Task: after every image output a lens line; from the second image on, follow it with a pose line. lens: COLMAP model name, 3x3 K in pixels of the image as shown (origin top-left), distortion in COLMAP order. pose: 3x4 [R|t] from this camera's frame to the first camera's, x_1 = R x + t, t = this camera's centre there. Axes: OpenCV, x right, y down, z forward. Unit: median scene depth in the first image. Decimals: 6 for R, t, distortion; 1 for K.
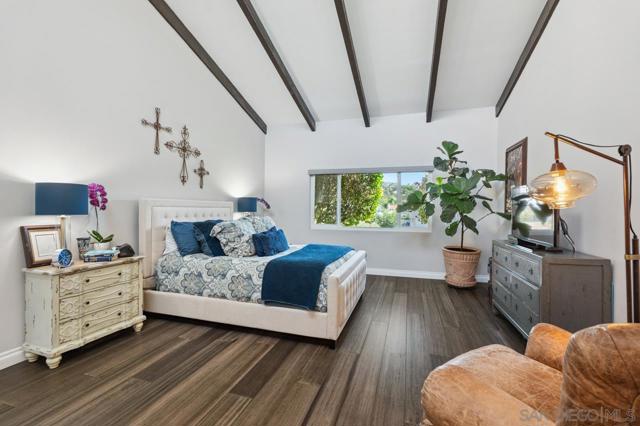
lens RADIAL K [[283.9, 0, 318.9], [0, 283.9, 210.7], [0, 0, 1]] dist [-0.003709, 0.000015]
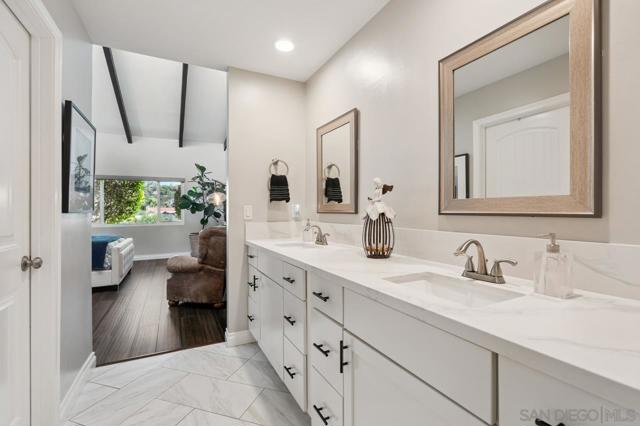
lens RADIAL K [[283.9, 0, 318.9], [0, 283.9, 210.7], [0, 0, 1]] dist [-0.003709, 0.000015]
pose [[0.706989, -0.014827, 0.707069, -0.134281], [0.019160, 0.999815, 0.001808, 0.016809], [-0.706965, 0.012269, 0.707142, -0.494963]]
